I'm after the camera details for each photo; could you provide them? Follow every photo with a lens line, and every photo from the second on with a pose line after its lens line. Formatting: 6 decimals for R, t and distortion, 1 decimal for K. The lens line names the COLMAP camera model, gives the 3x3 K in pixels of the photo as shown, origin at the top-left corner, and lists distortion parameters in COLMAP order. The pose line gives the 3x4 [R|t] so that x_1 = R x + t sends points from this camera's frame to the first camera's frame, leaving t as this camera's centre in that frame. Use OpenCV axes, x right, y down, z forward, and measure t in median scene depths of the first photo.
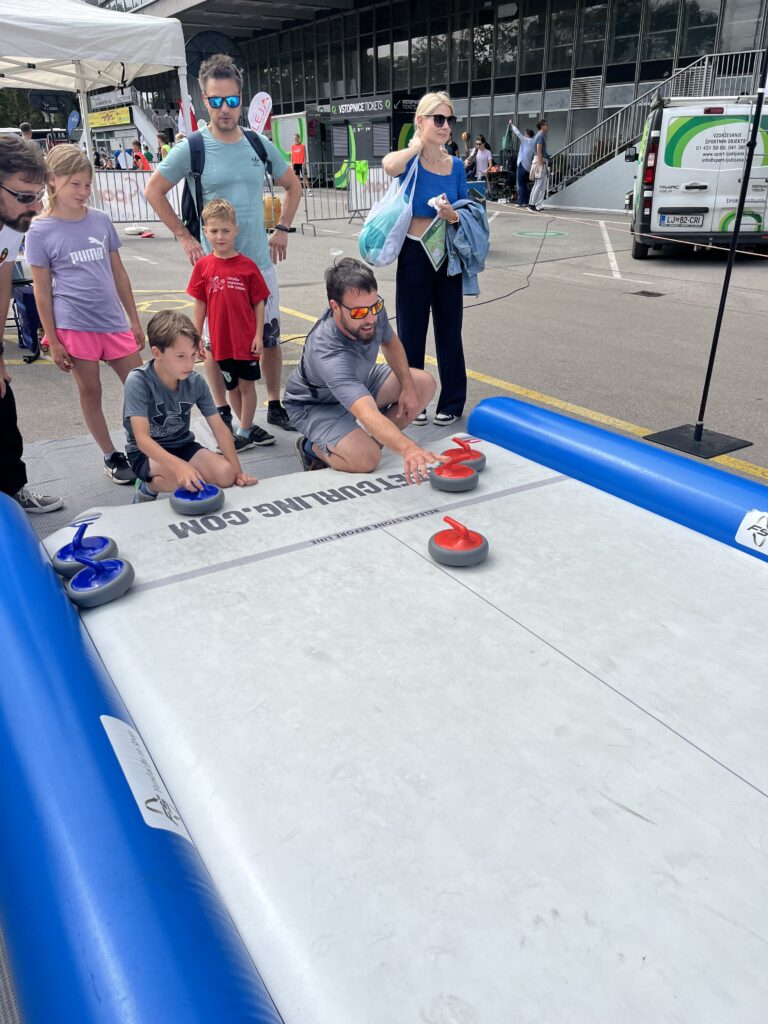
lens RADIAL K [[786.6, 0, 403.6], [0, 786.6, 472.8], [0, 0, 1]] dist [0.054190, -0.081214]
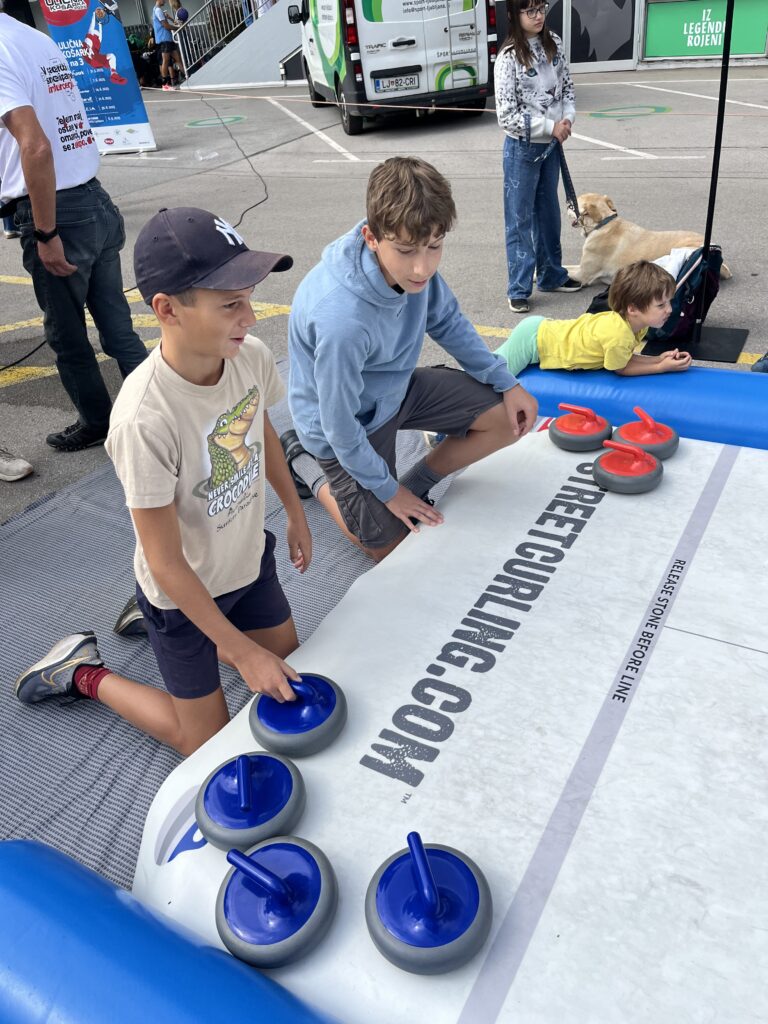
lens RADIAL K [[786.6, 0, 395.3], [0, 786.6, 487.1], [0, 0, 1]] dist [0.054190, -0.081214]
pose [[0.888043, -0.304308, 0.344641, -0.358681], [0.250985, 0.948928, 0.191158, -0.187588], [-0.385210, -0.083257, 0.919065, 0.444794]]
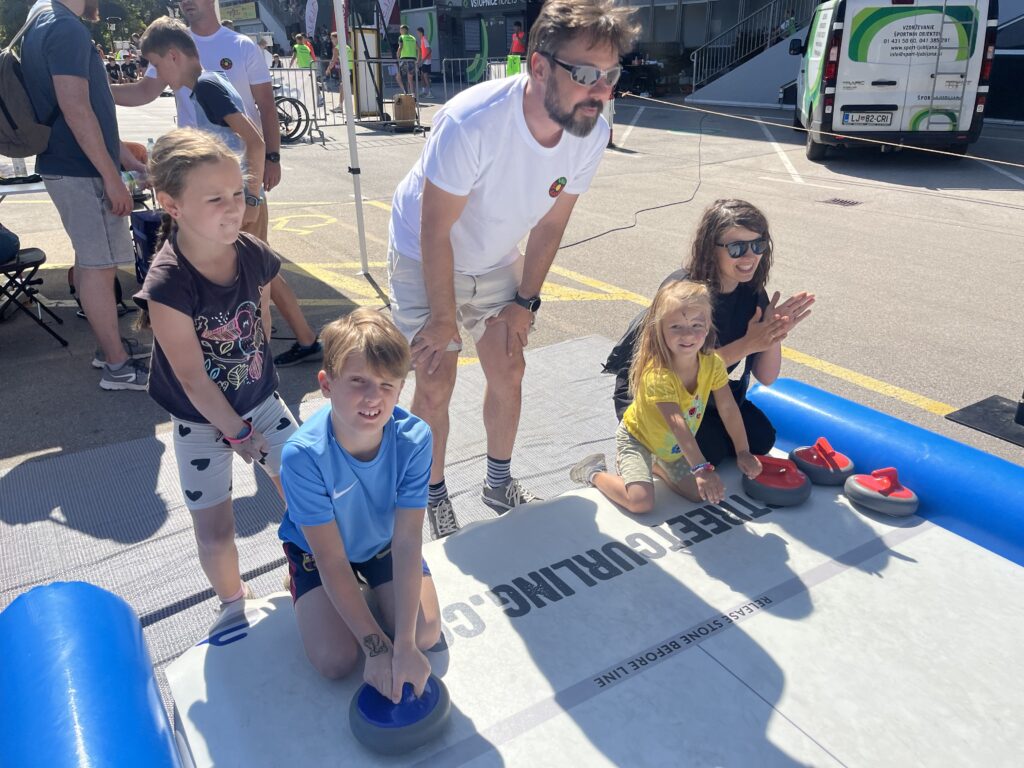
lens RADIAL K [[786.6, 0, 522.7], [0, 786.6, 339.9], [0, 0, 1]] dist [0.054190, -0.081214]
pose [[0.999963, -0.005014, -0.006925, -0.143601], [0.004819, 0.999601, -0.027842, -0.139480], [0.007062, 0.027808, 0.999588, 0.310612]]
